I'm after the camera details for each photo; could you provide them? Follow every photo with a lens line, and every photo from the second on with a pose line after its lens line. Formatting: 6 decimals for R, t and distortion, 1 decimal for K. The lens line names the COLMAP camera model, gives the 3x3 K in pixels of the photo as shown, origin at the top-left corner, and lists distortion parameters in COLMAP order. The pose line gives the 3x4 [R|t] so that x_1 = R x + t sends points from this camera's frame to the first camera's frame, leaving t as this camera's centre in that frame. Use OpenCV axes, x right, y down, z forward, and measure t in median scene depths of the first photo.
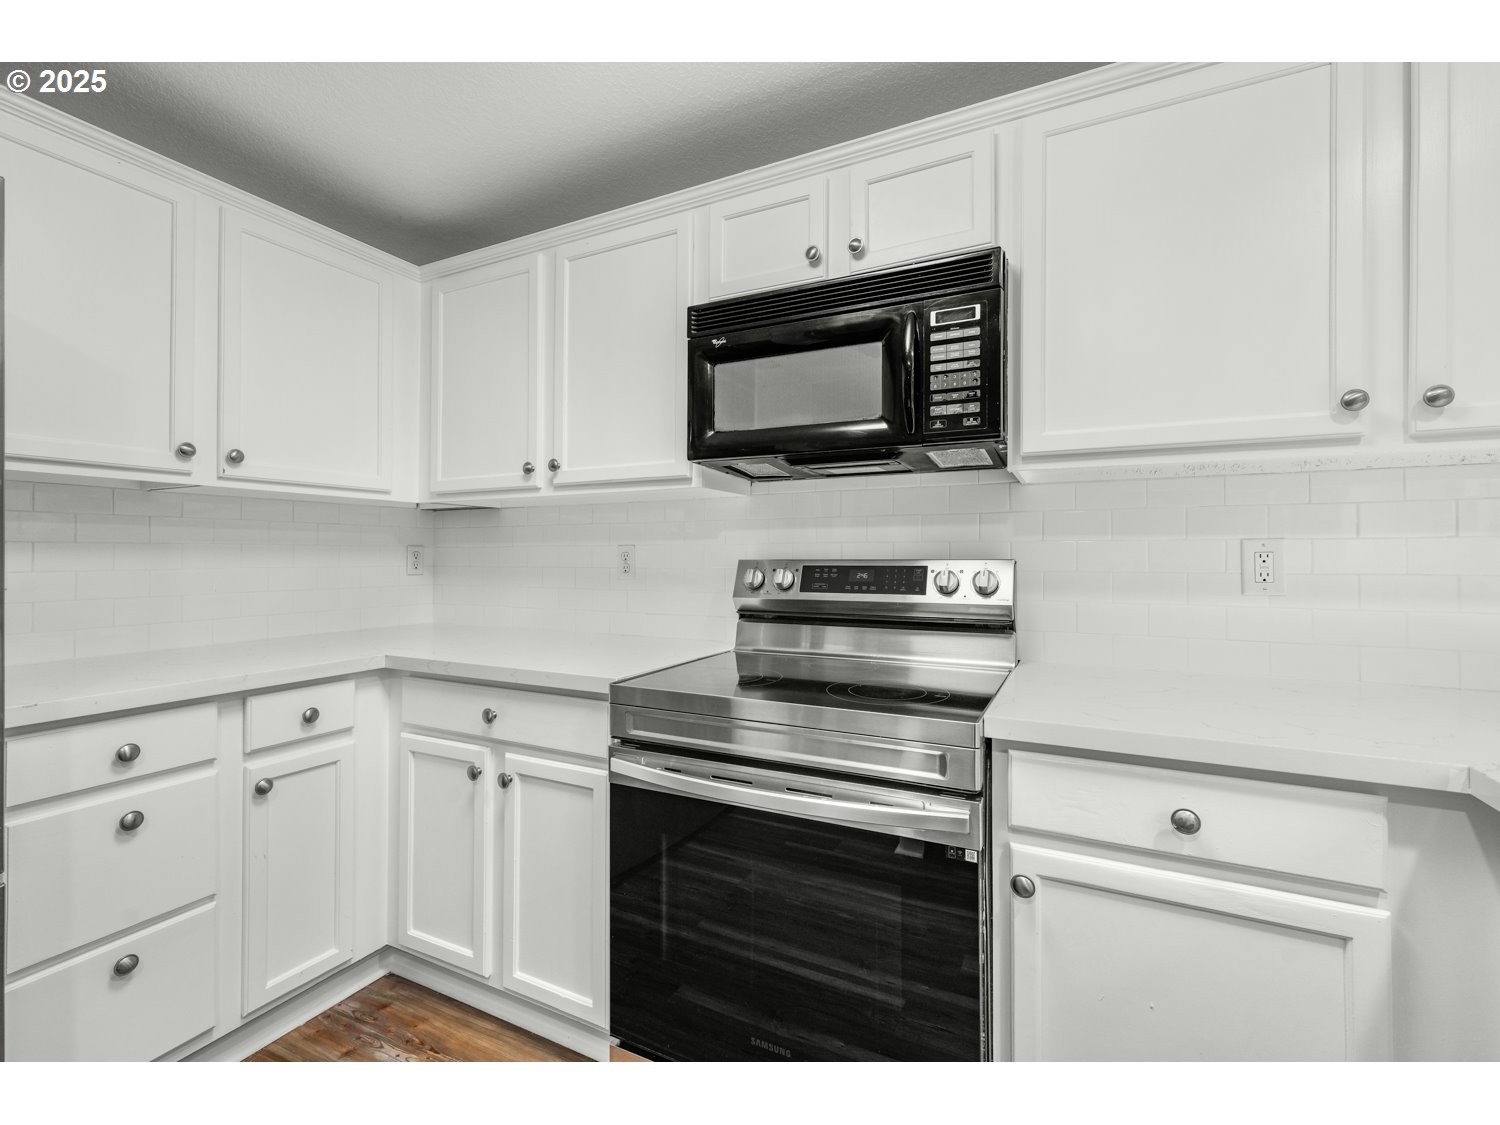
lens RADIAL K [[663.3, 0, 750.1], [0, 663.3, 559.1], [0, 0, 1]] dist [0.002338, 0.000181]
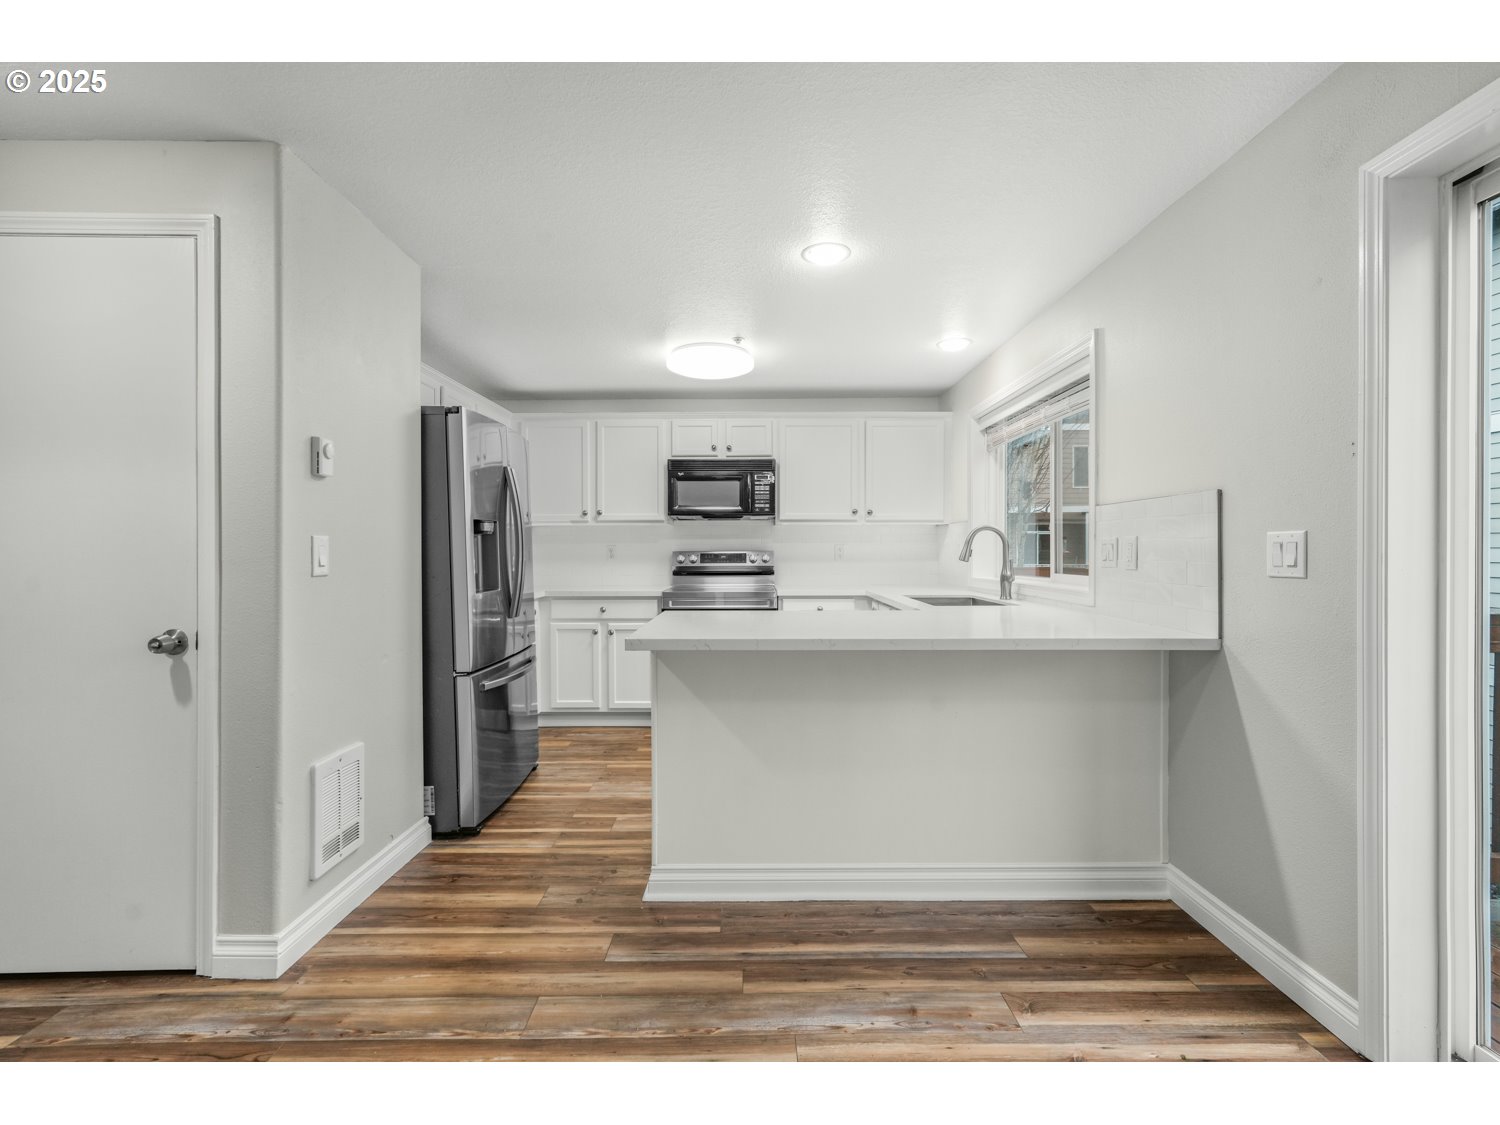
lens RADIAL K [[663.3, 0, 750.1], [0, 663.3, 559.1], [0, 0, 1]] dist [0.002338, 0.000181]
pose [[0.892524, -0.009700, 0.450897, -1.083441], [0.004735, 0.999915, 0.012138, 0.001354], [-0.450976, -0.008699, 0.892494, -1.687234]]
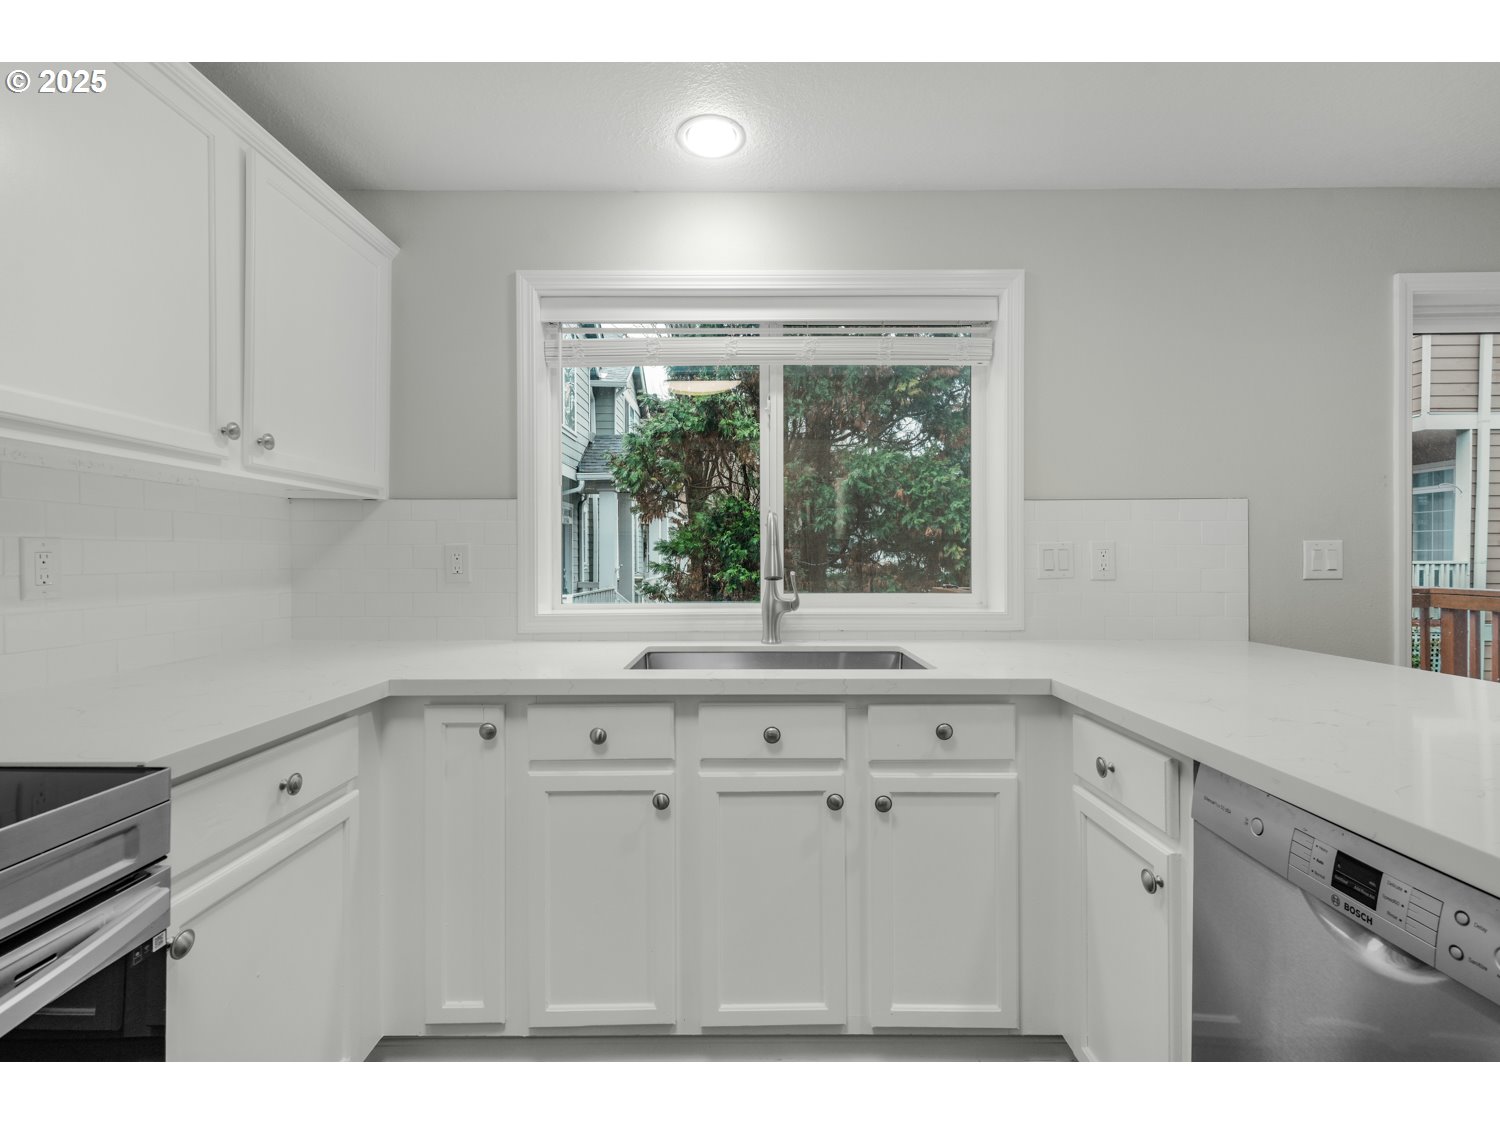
lens RADIAL K [[663.3, 0, 750.1], [0, 663.3, 559.1], [0, 0, 1]] dist [0.002338, 0.000181]
pose [[-0.447917, -0.002294, 0.894072, -0.451162], [0.004287, 0.999980, 0.004714, -0.000892], [-0.894065, 0.005944, -0.447898, 0.492531]]
